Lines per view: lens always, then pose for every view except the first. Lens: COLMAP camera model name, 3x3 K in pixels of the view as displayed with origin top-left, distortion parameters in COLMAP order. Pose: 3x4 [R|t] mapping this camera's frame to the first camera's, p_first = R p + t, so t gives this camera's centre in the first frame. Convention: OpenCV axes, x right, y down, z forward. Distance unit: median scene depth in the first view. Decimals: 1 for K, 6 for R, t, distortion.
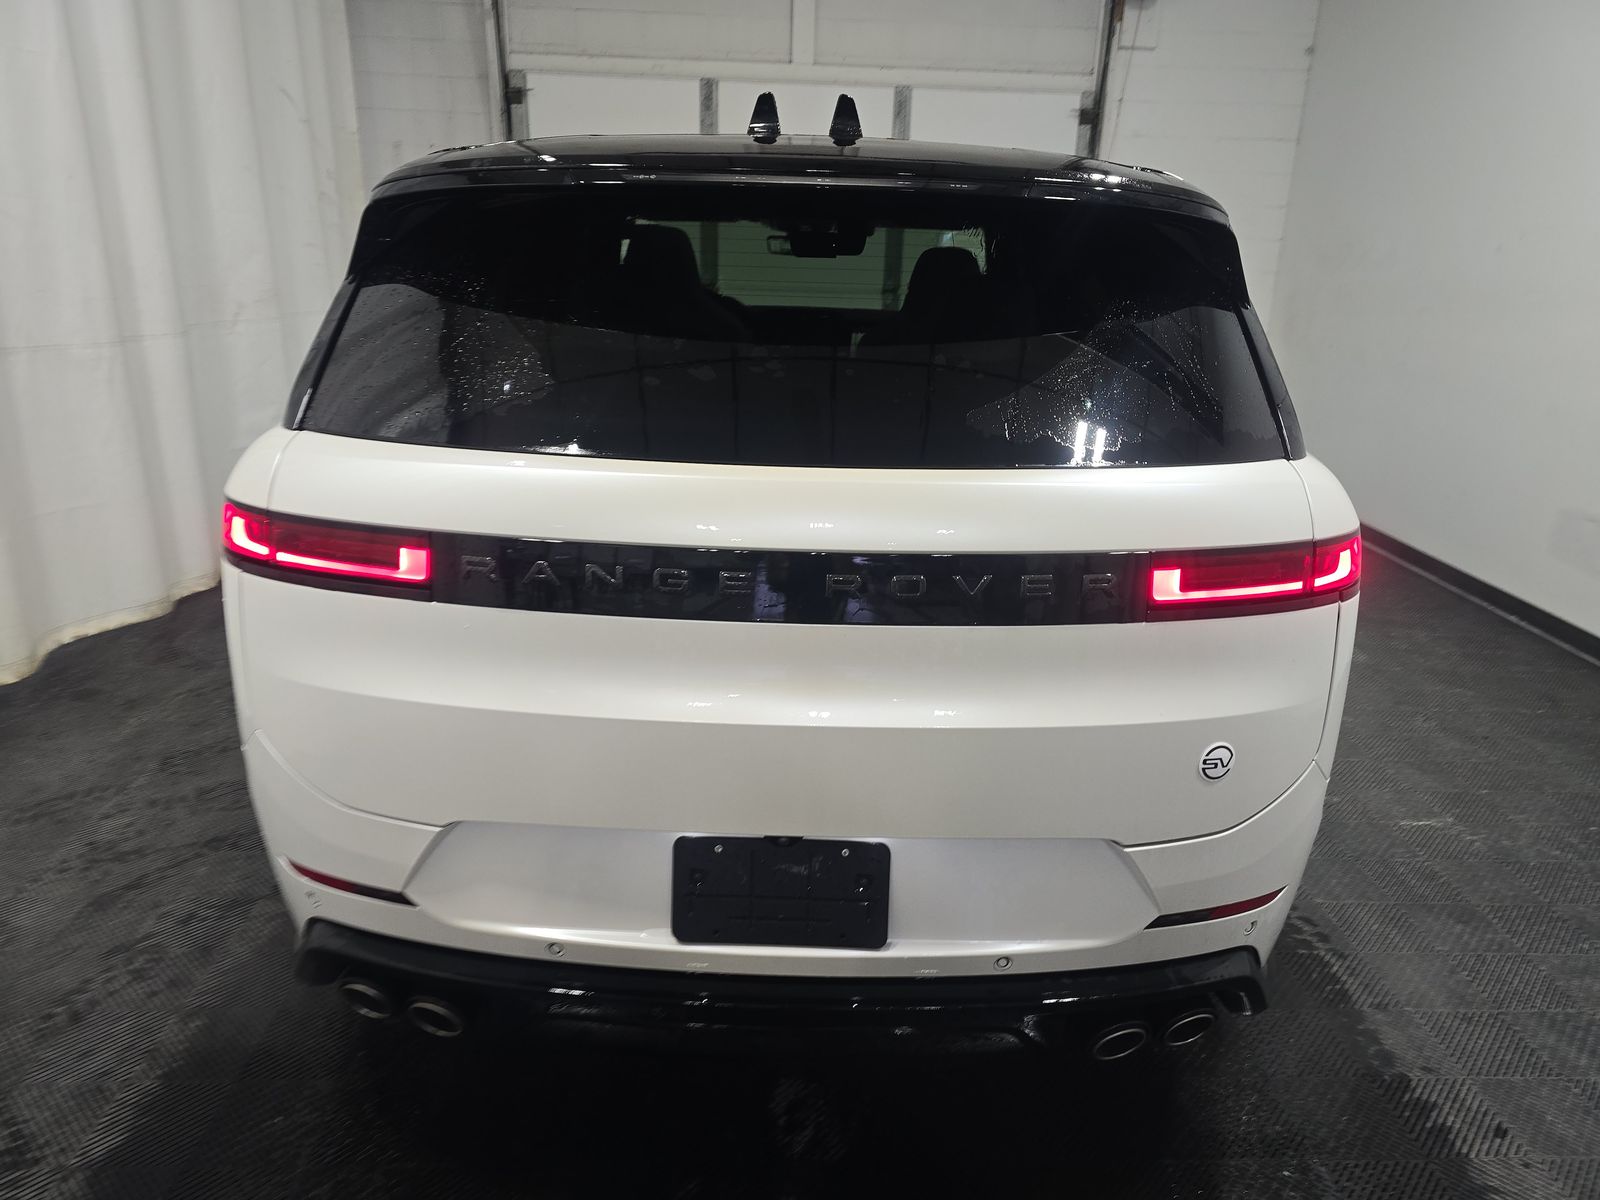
lens RADIAL K [[1136.0, 0, 808.2], [0, 1136.0, 598.7], [0, 0, 1]] dist [0.089426, -0.059488]
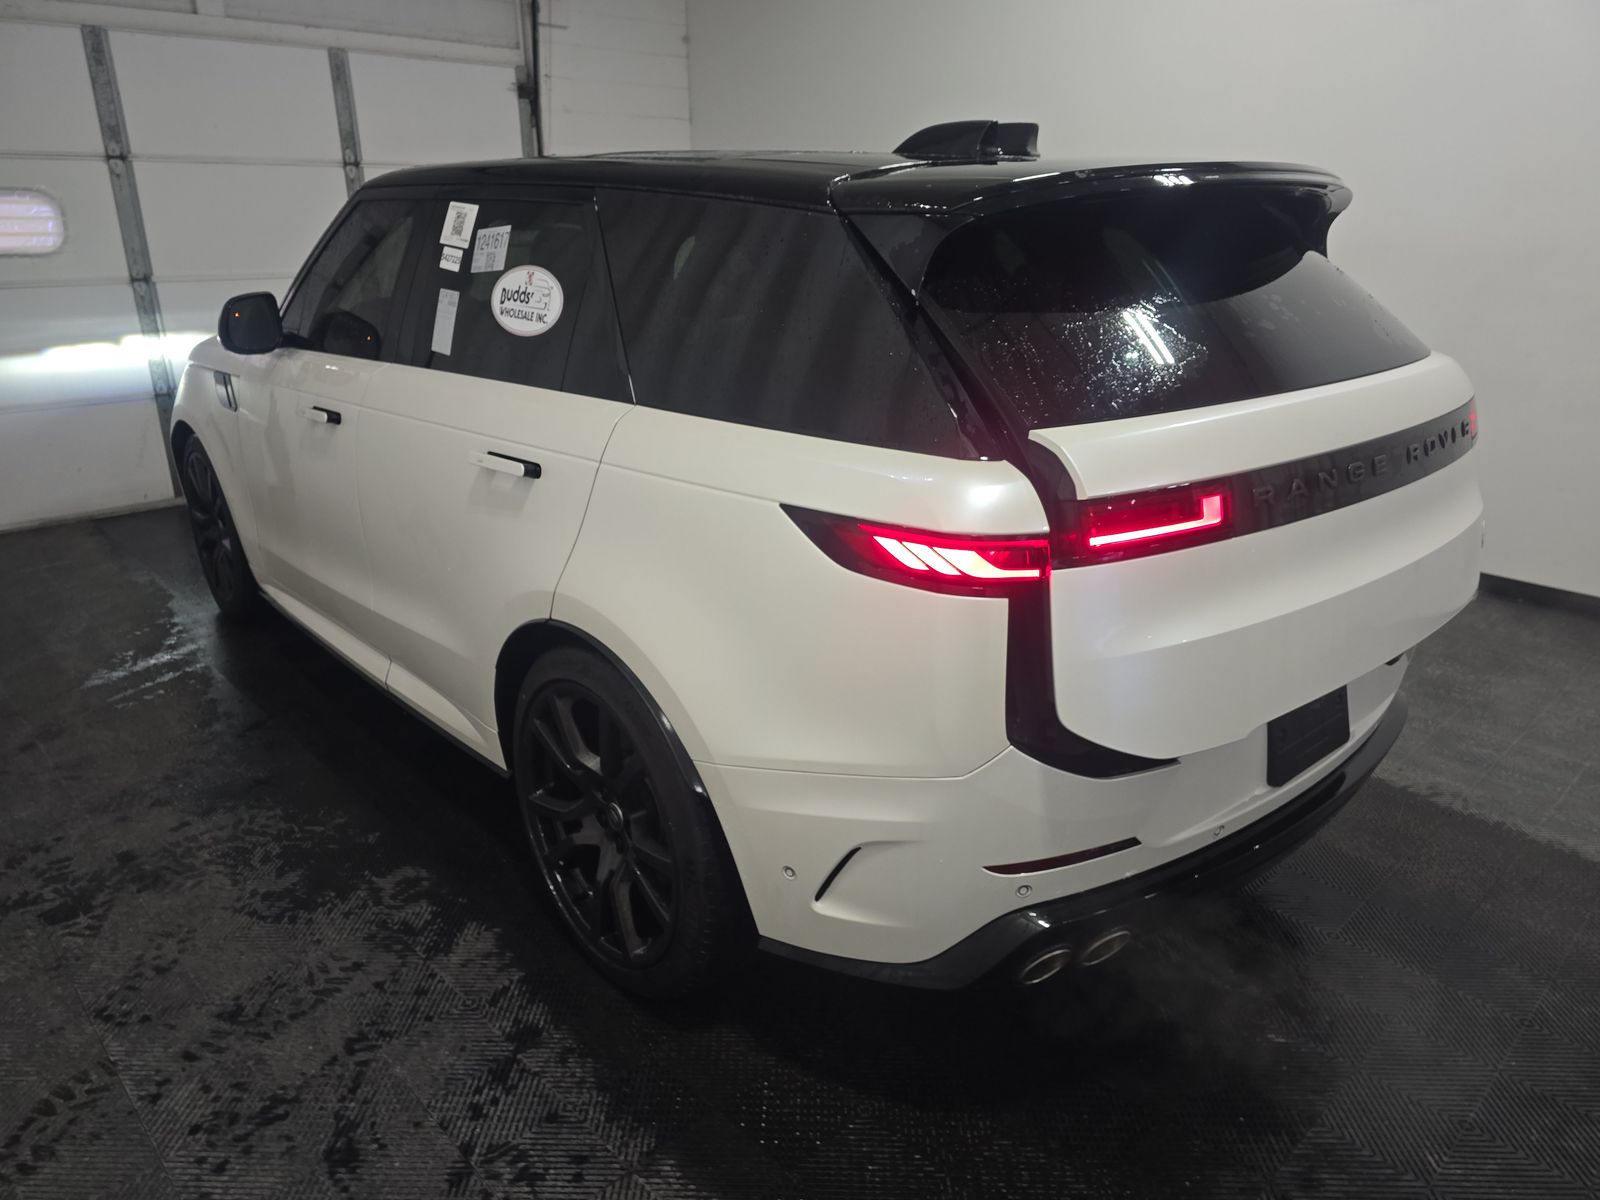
lens RADIAL K [[1136.0, 0, 808.2], [0, 1136.0, 598.7], [0, 0, 1]] dist [0.089426, -0.059488]
pose [[0.738188, -0.255224, 0.624451, -0.330930], [0.235757, 0.964903, 0.115674, -0.046730], [-0.632058, 0.061830, 0.772451, 0.087529]]
